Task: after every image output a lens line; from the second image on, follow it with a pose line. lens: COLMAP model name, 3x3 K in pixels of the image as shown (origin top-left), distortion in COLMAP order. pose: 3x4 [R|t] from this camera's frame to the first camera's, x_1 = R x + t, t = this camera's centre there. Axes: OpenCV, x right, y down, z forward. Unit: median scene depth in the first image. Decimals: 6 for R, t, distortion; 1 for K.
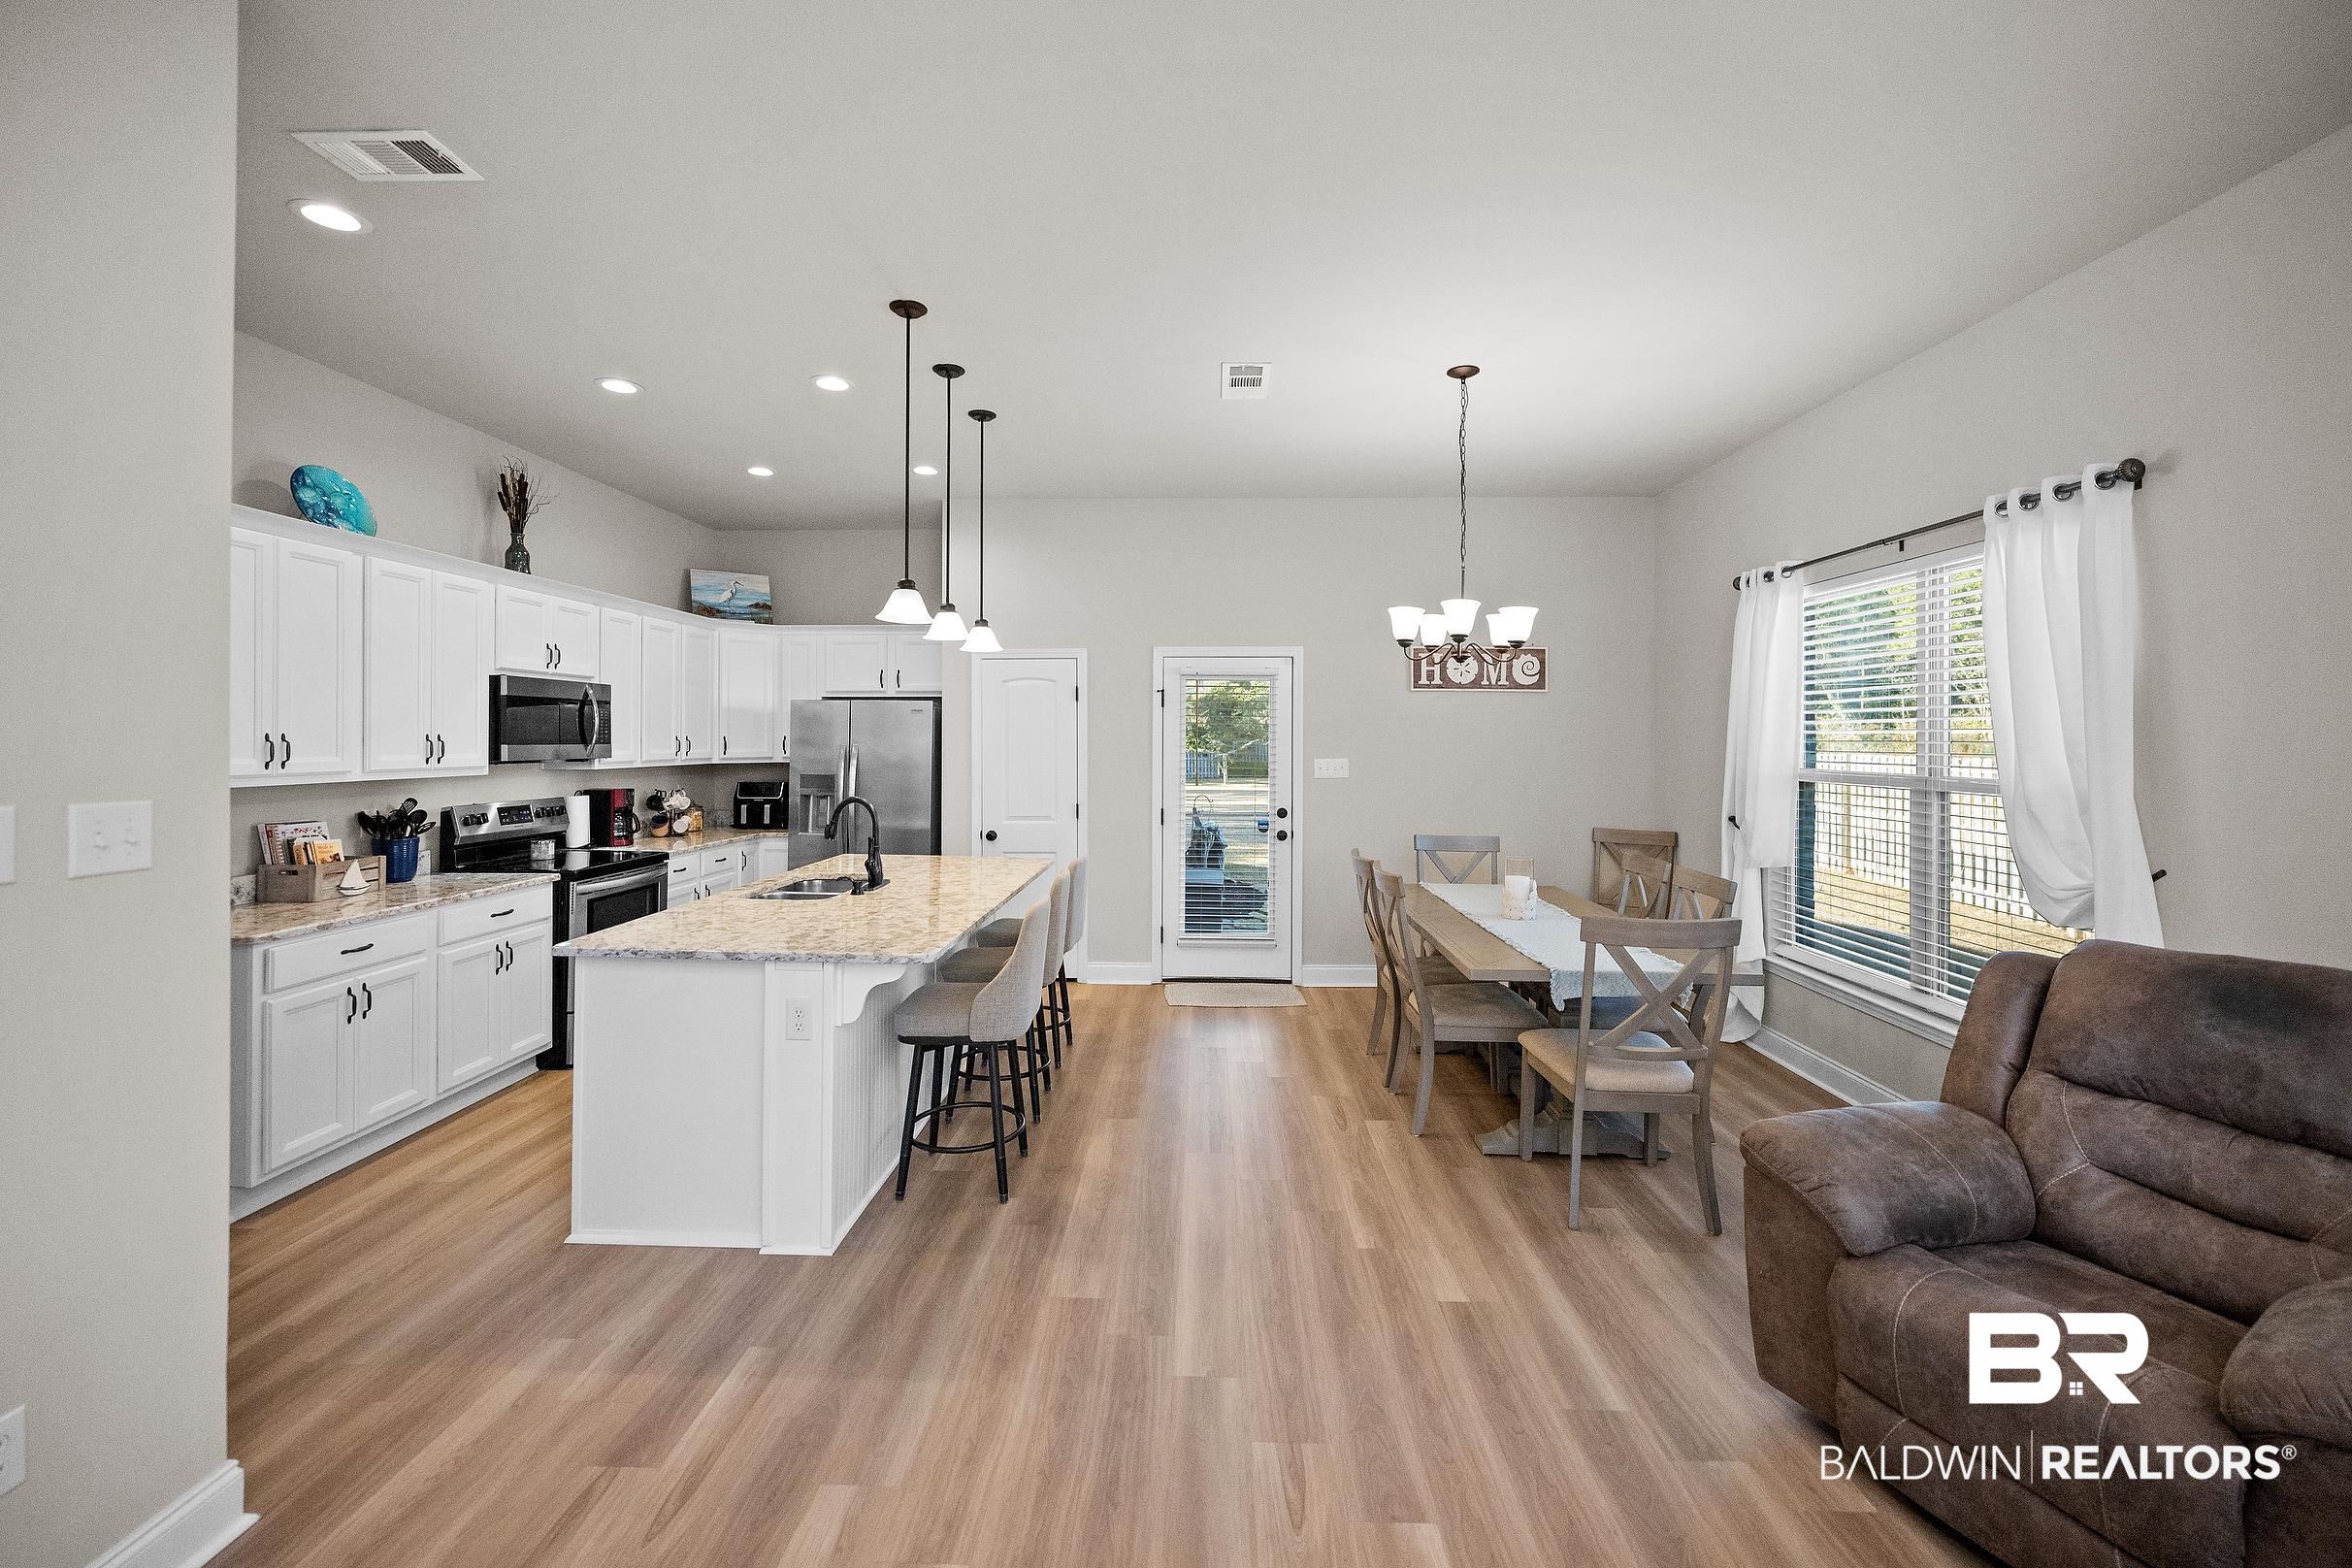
lens RADIAL K [[947.5, 0, 1176.8], [0, 947.5, 730.0], [0, 0, 1]] dist [-0.008432, 0.000246]
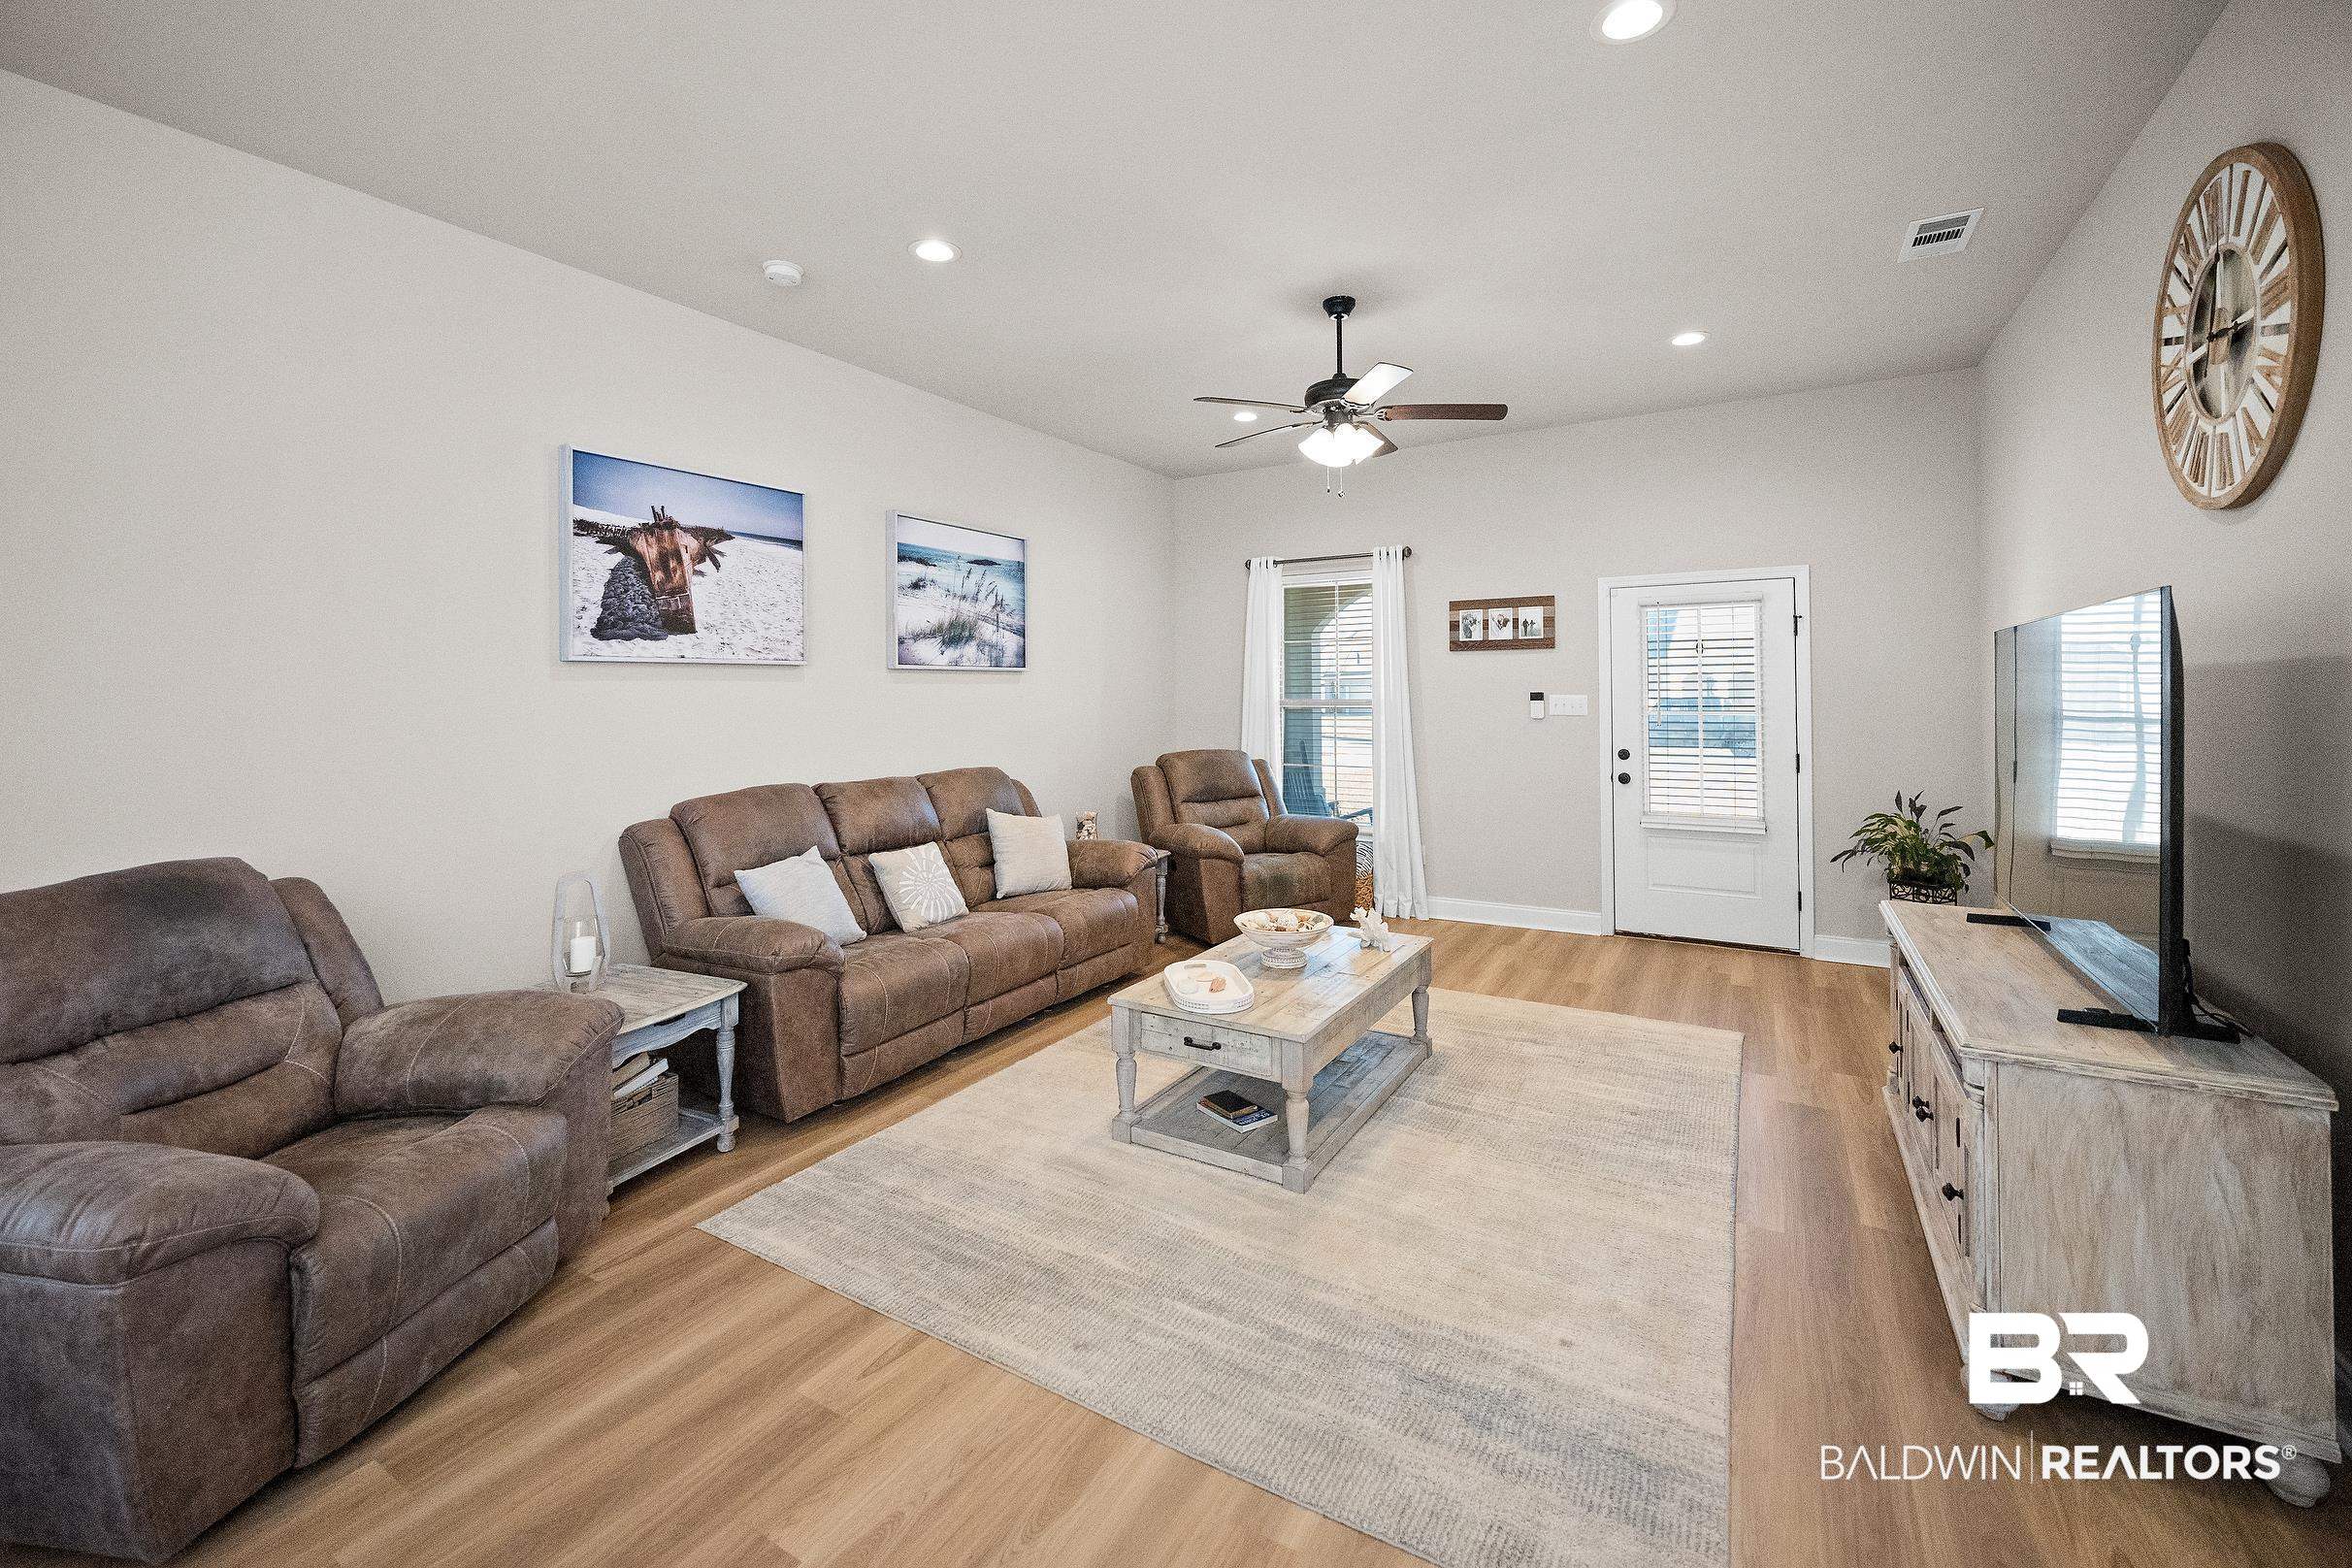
lens RADIAL K [[947.5, 0, 1178.1], [0, 947.5, 682.5], [0, 0, 1]] dist [-0.008432, 0.000246]
pose [[-0.864193, 0.005862, 0.503127, -0.207190], [-0.001150, 0.999907, -0.013625, 0.020772], [-0.503160, -0.012353, -0.864105, 0.642154]]
